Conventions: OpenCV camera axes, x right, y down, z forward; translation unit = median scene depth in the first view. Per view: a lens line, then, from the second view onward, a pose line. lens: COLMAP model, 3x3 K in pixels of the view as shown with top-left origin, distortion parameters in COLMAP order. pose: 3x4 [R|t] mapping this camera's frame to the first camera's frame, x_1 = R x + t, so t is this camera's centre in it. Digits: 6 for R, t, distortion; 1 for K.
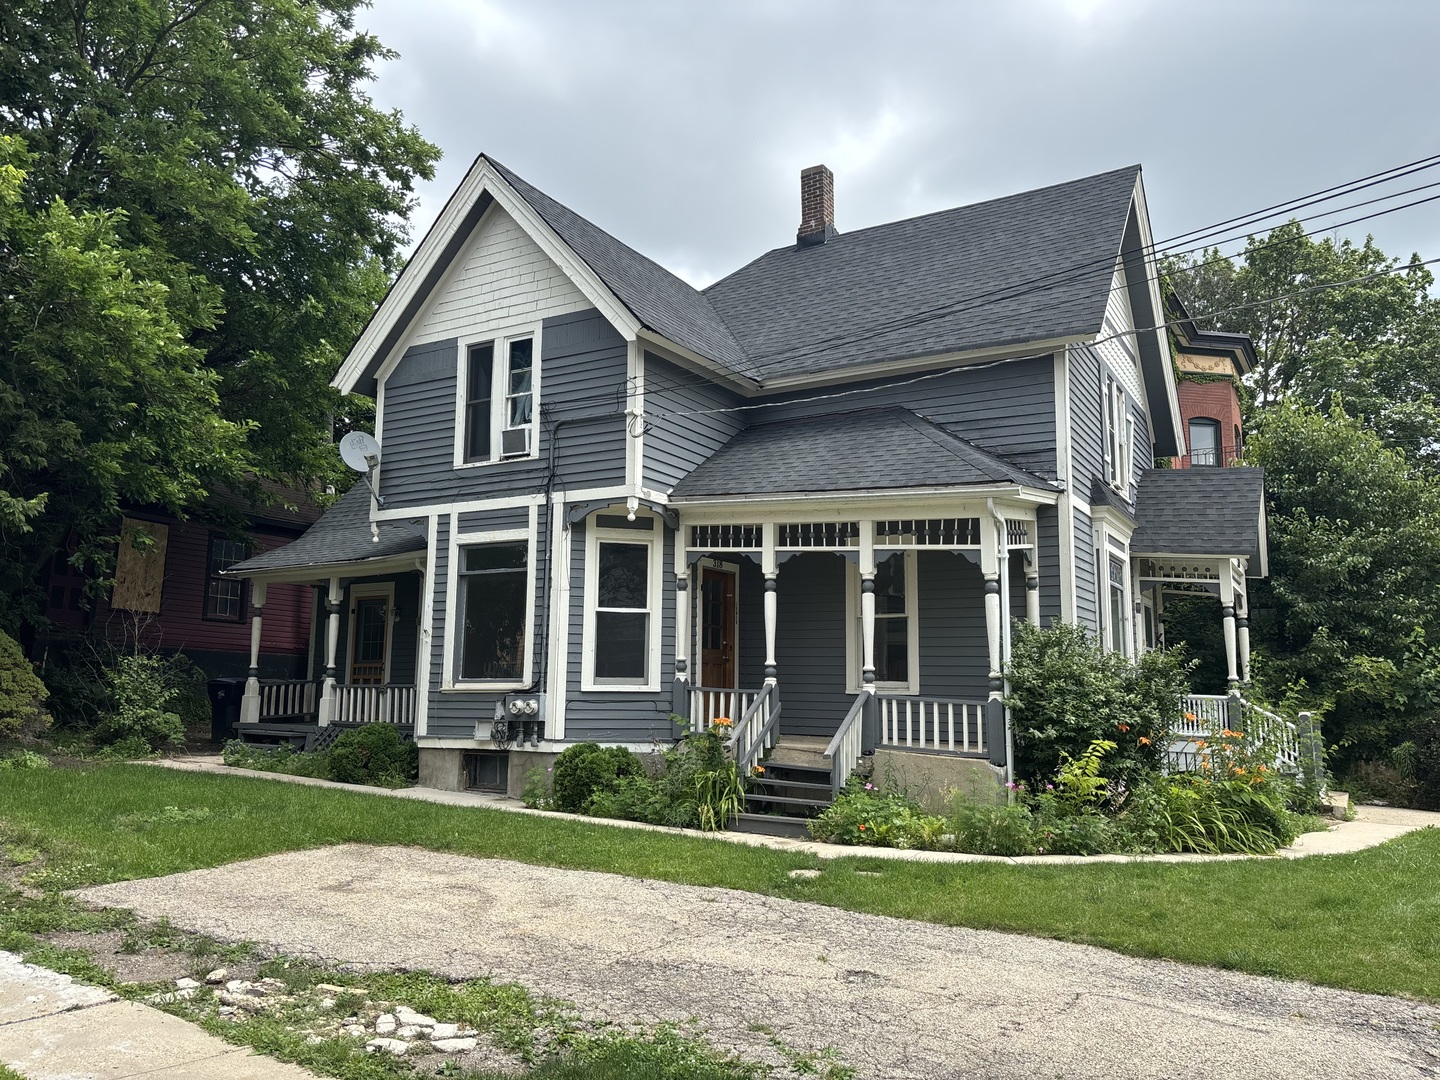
lens RADIAL K [[1090.3, 0, 720.0], [0, 1090.3, 540.0], [0, 0, 1]] dist [-0.012909, -0.014438]
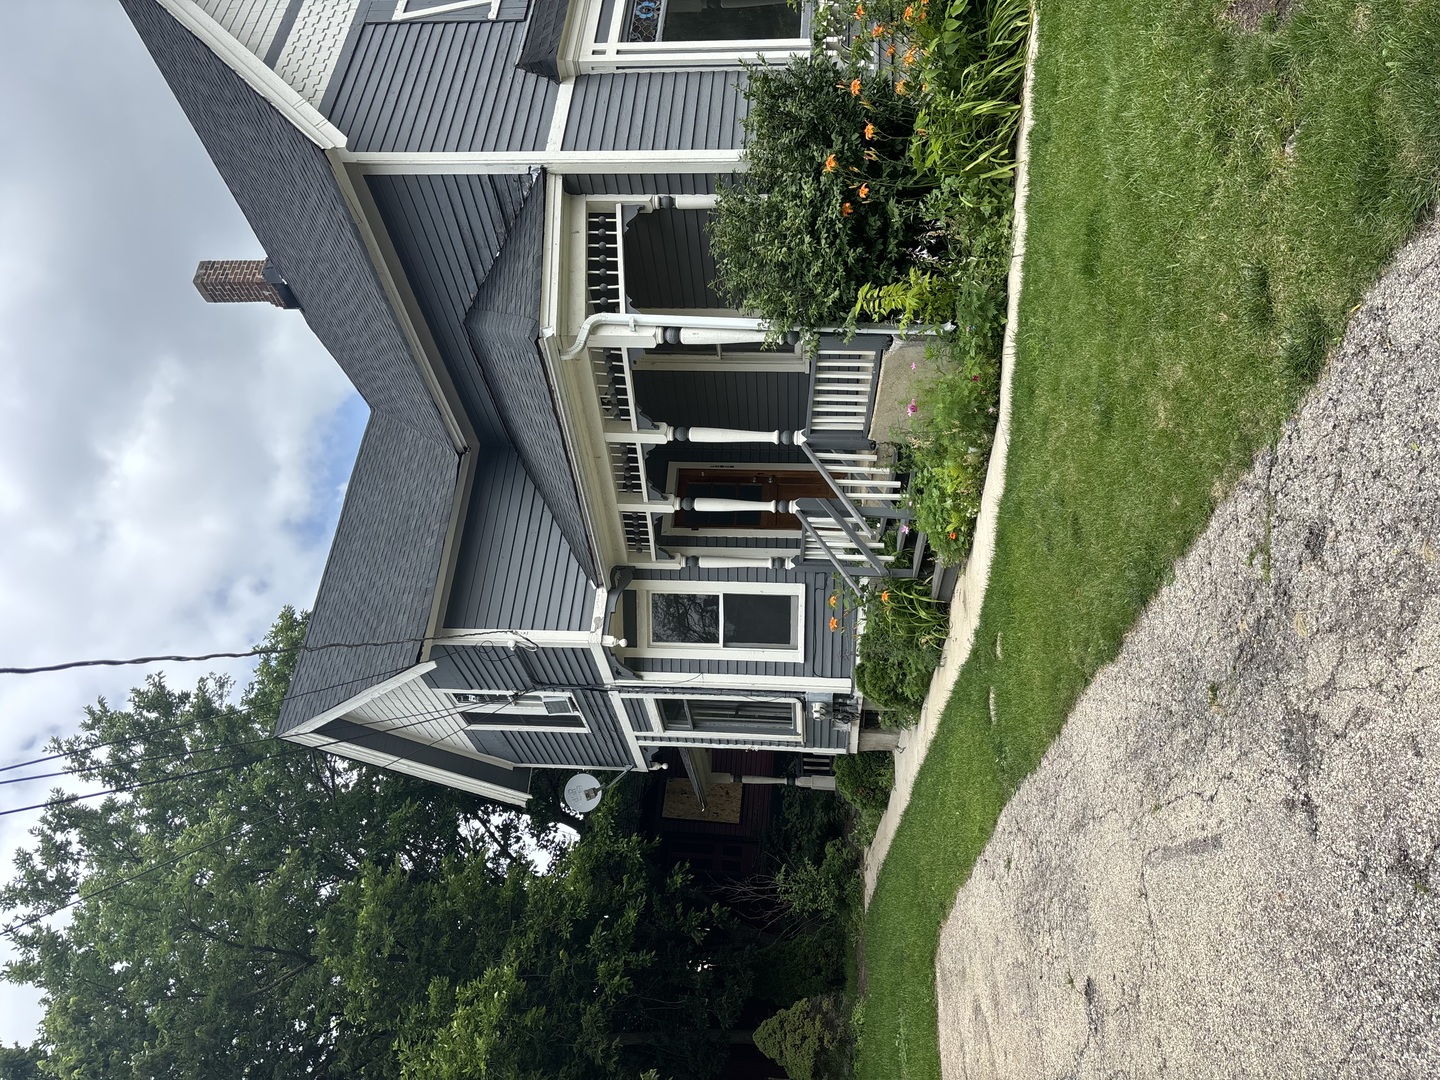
lens RADIAL K [[1090.3, 0, 720.0], [0, 1090.3, 540.0], [0, 0, 1]] dist [-0.012909, -0.014438]
pose [[-0.034458, -0.860738, -0.507880, 0.461965], [0.998151, -0.055097, 0.025655, 0.042880], [-0.050065, -0.506057, 0.861046, 0.206402]]
